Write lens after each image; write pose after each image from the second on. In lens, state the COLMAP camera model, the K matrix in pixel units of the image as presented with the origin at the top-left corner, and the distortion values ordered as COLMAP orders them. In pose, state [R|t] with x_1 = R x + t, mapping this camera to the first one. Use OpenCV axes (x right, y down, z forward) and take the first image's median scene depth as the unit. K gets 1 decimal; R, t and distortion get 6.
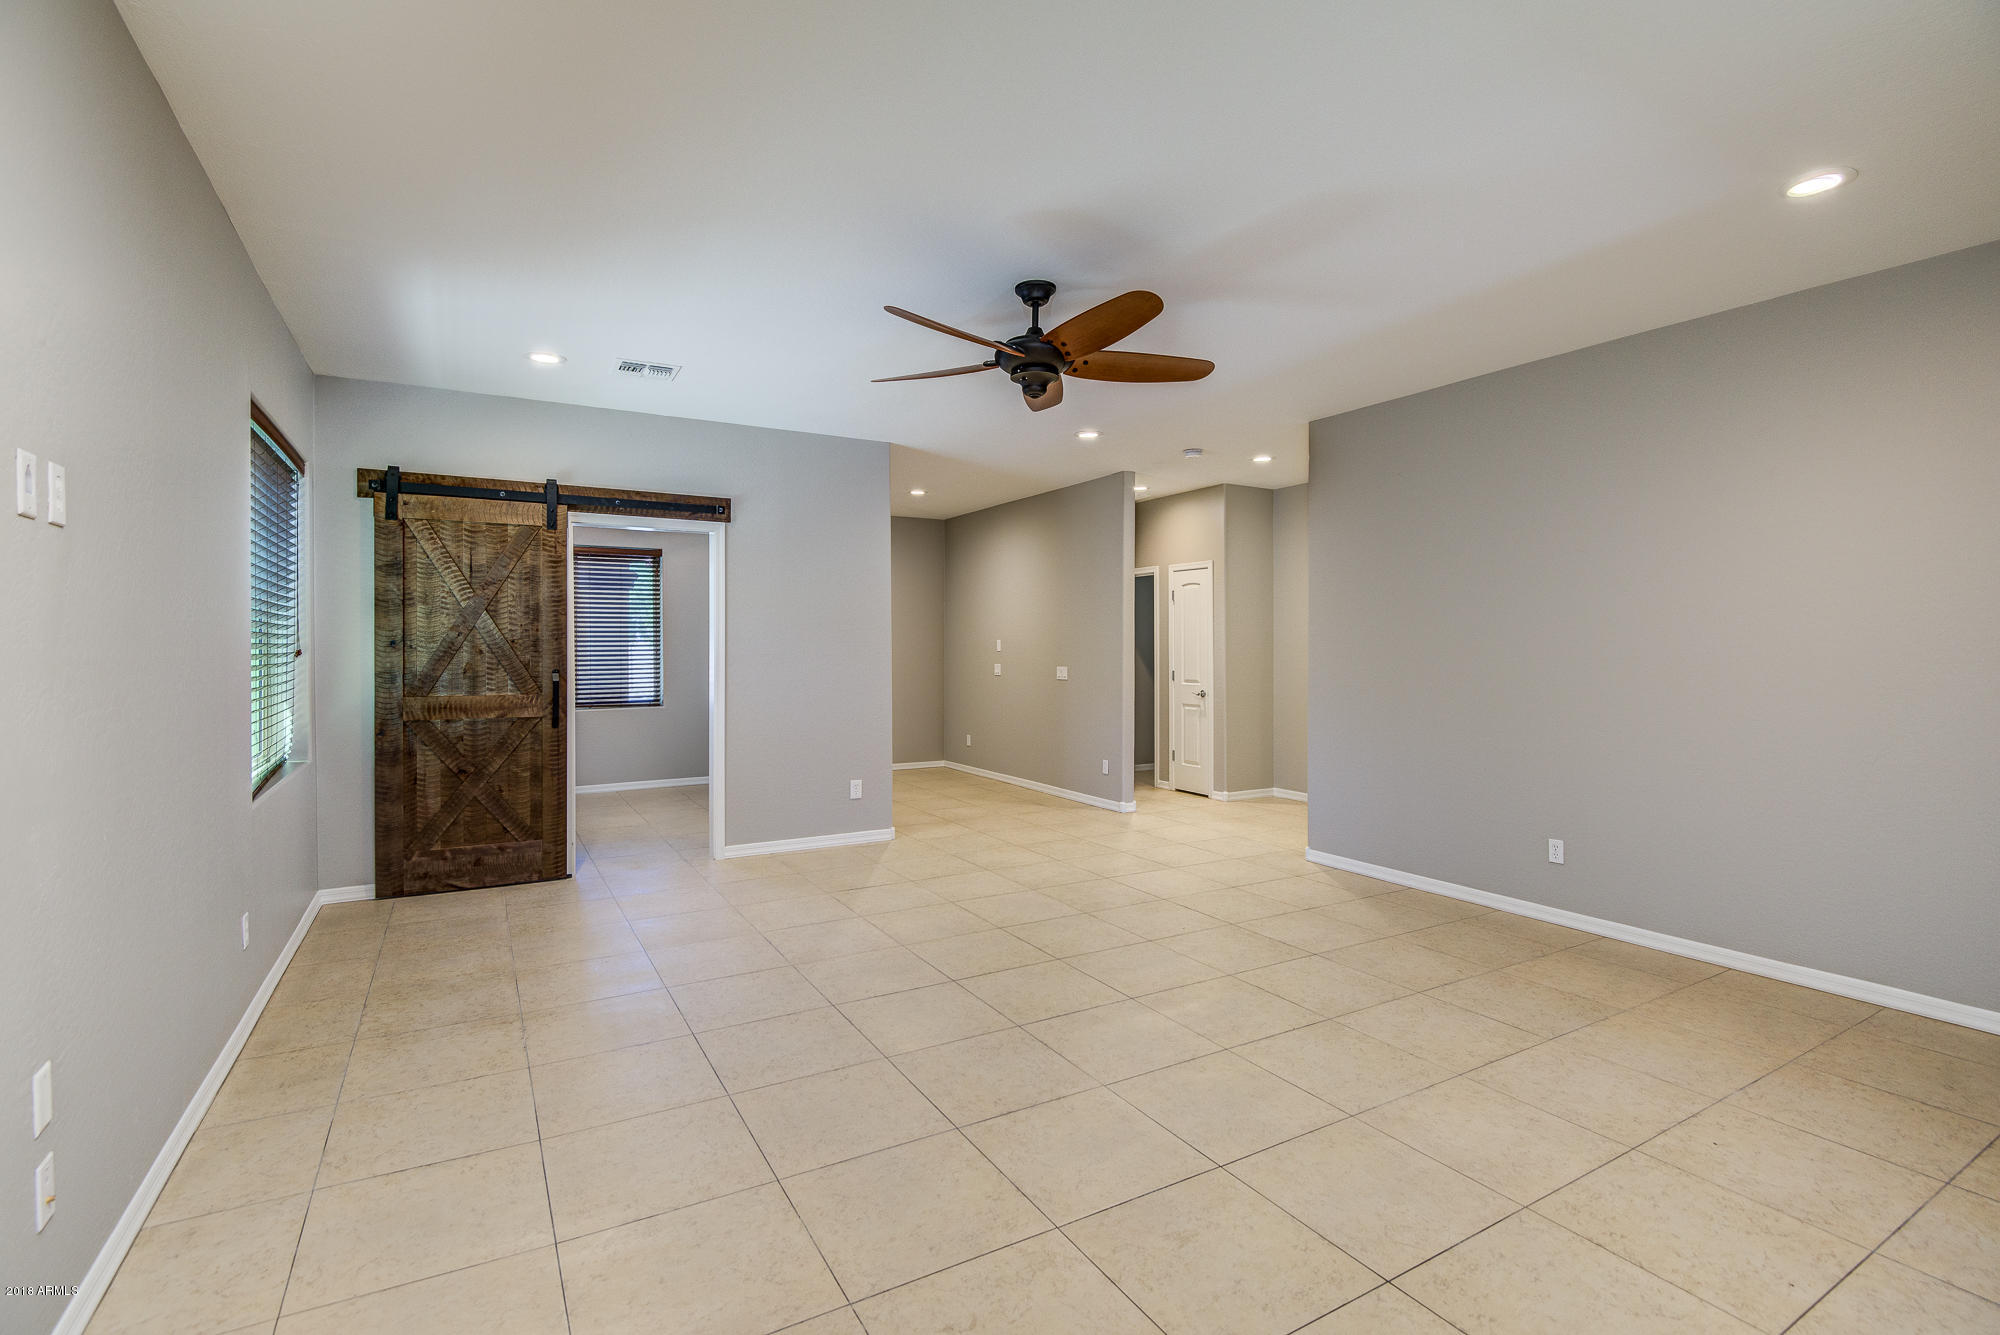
lens RADIAL K [[914.2, 0, 1005.4], [0, 914.2, 654.5], [0, 0, 1]] dist [0.002822, -0.005541]
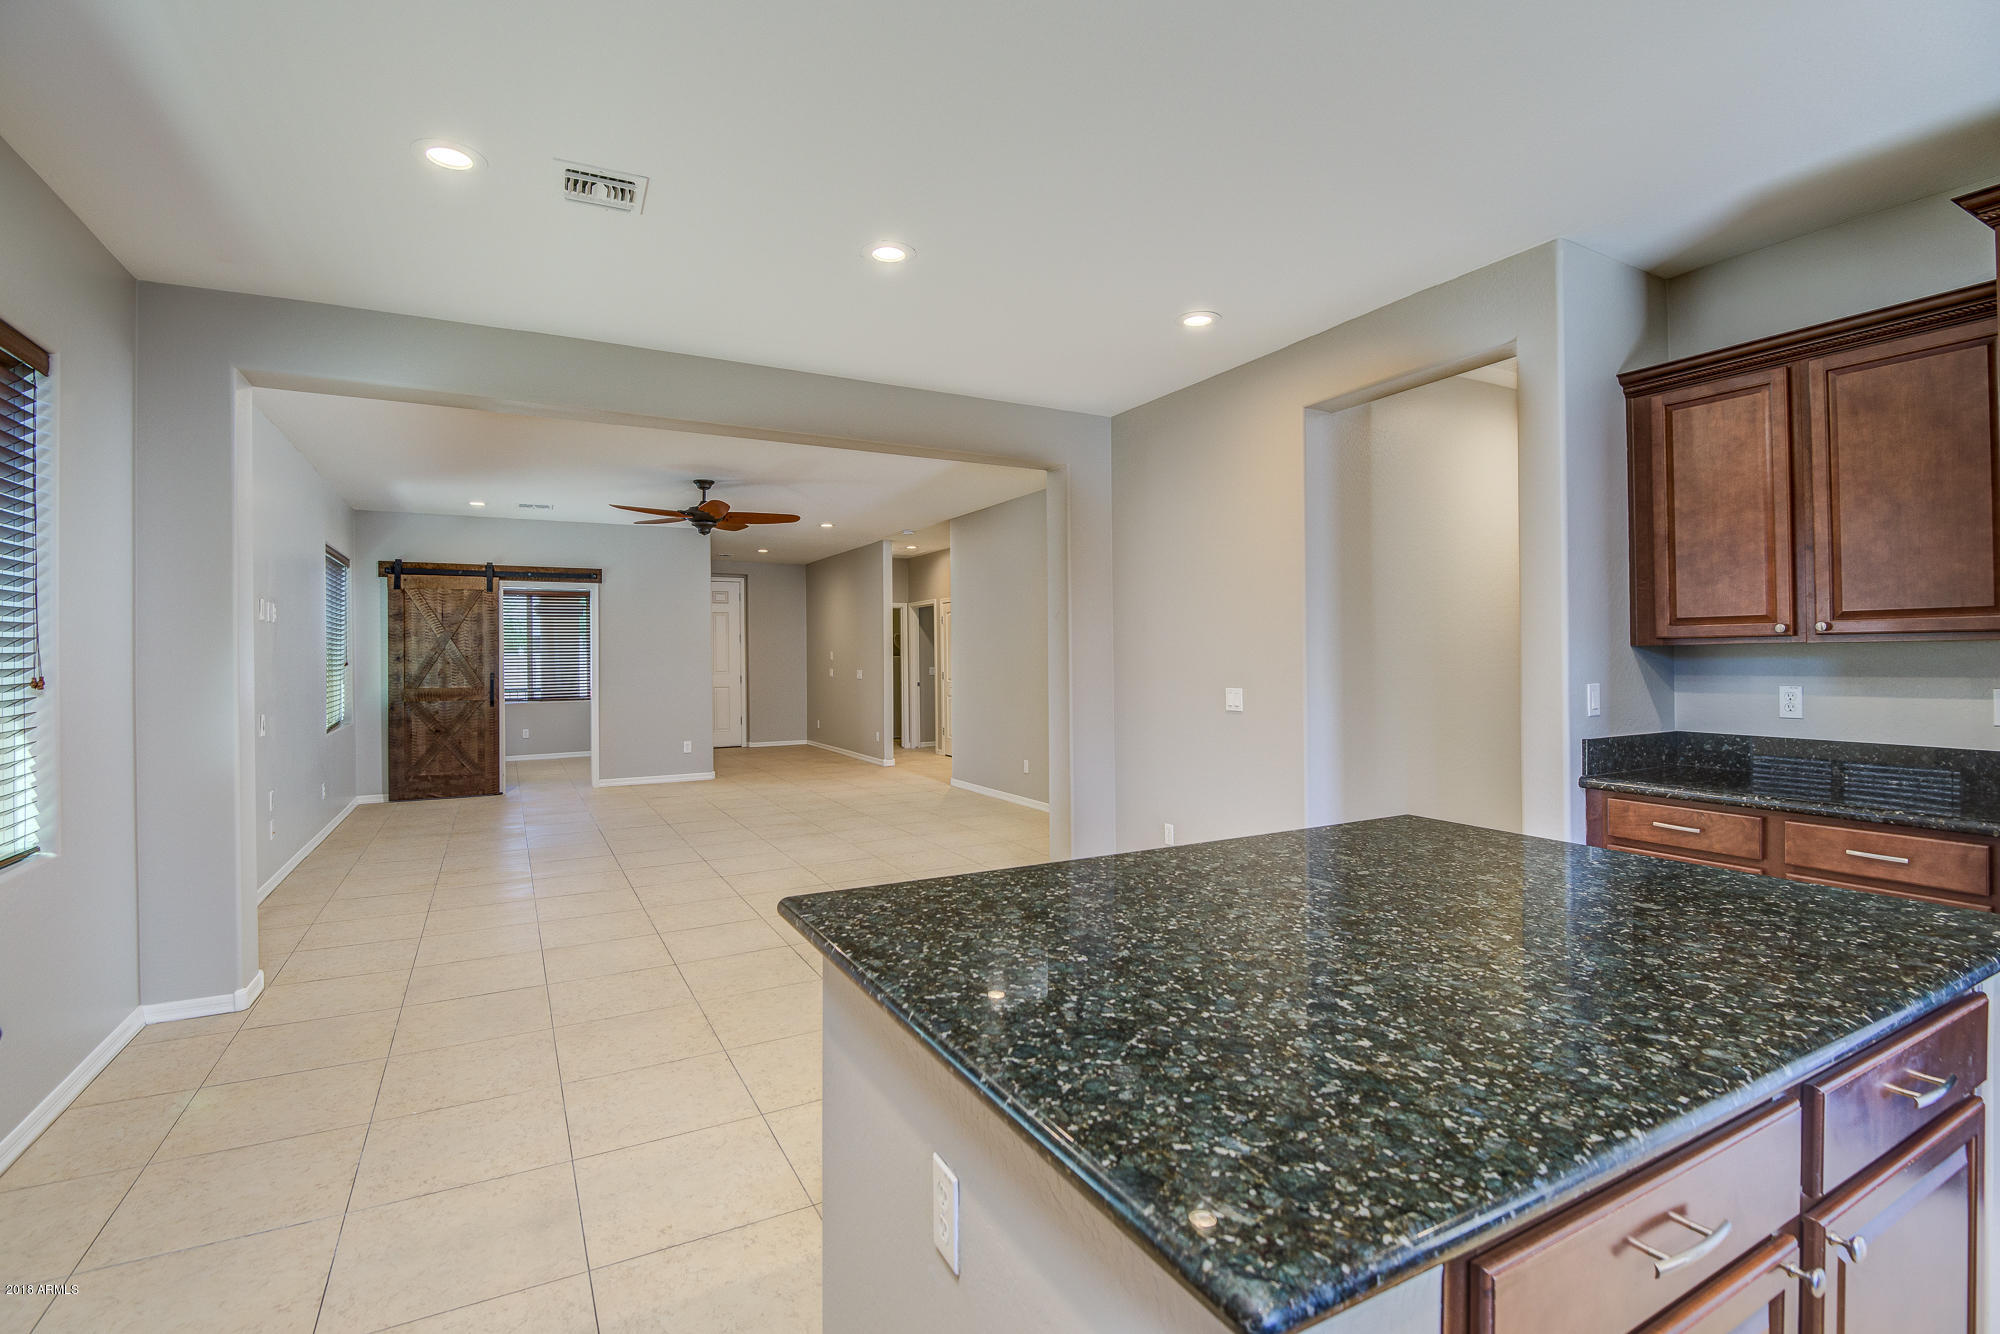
lens RADIAL K [[914.2, 0, 1003.1], [0, 914.2, 653.4], [0, 0, 1]] dist [0.002822, -0.005541]
pose [[0.999620, -0.007344, -0.026583, 0.538356], [0.007151, 0.999947, -0.007352, -0.000483], [0.026636, 0.007159, 0.999620, -0.726534]]
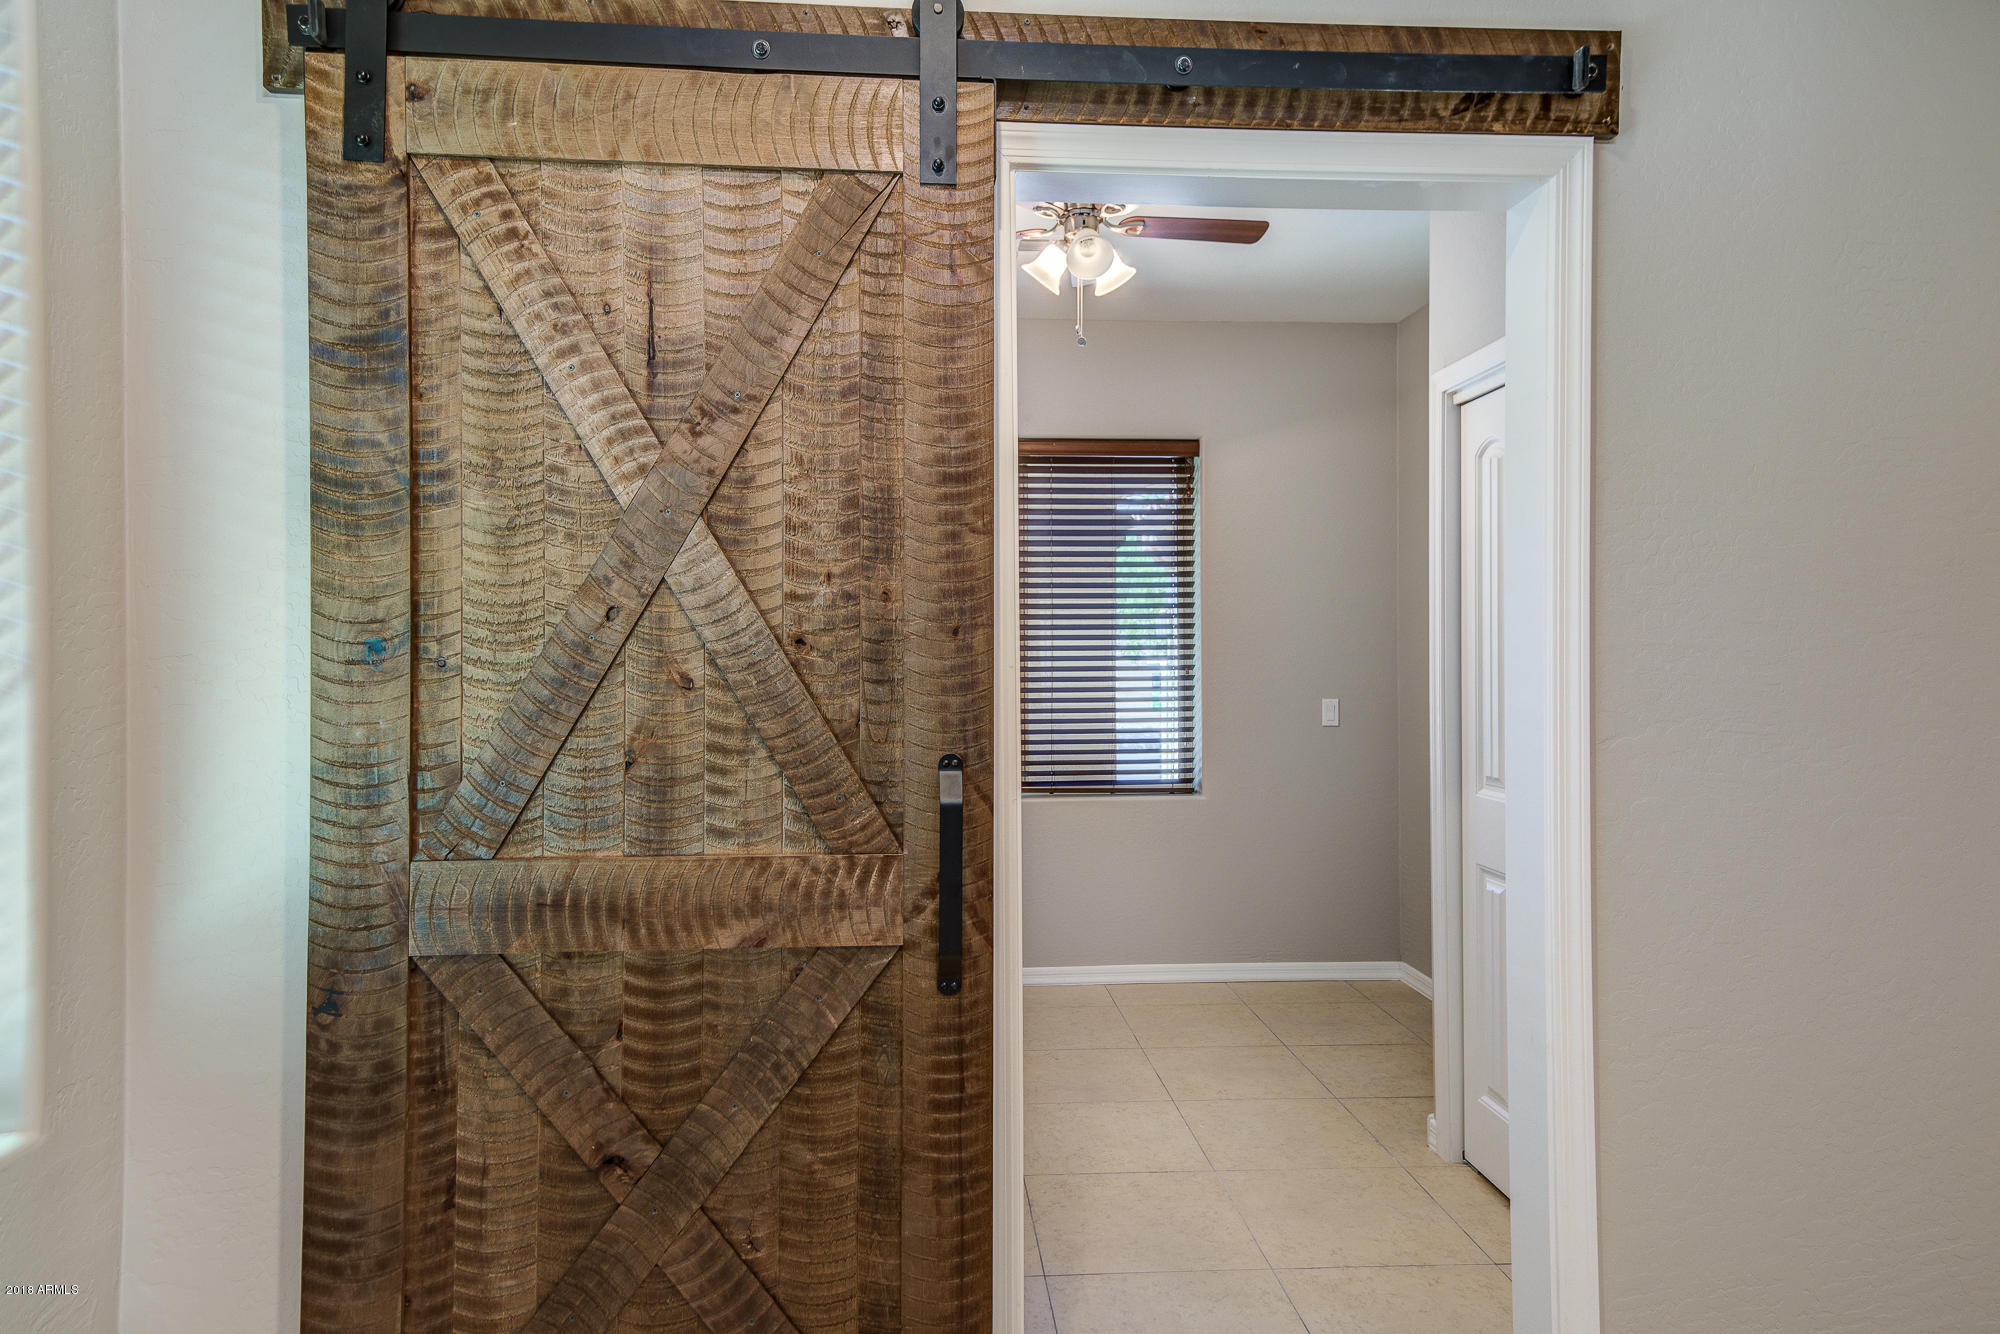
lens RADIAL K [[1236.9, 0, 1012.2], [0, 1236.9, 653.1], [0, 0, 1]] dist [0.049972, -0.000726]
pose [[0.902579, -0.004832, -0.430498, -0.348182], [-0.001255, 0.999903, -0.013855, -0.006416], [0.430523, 0.013046, 0.902485, 0.736610]]
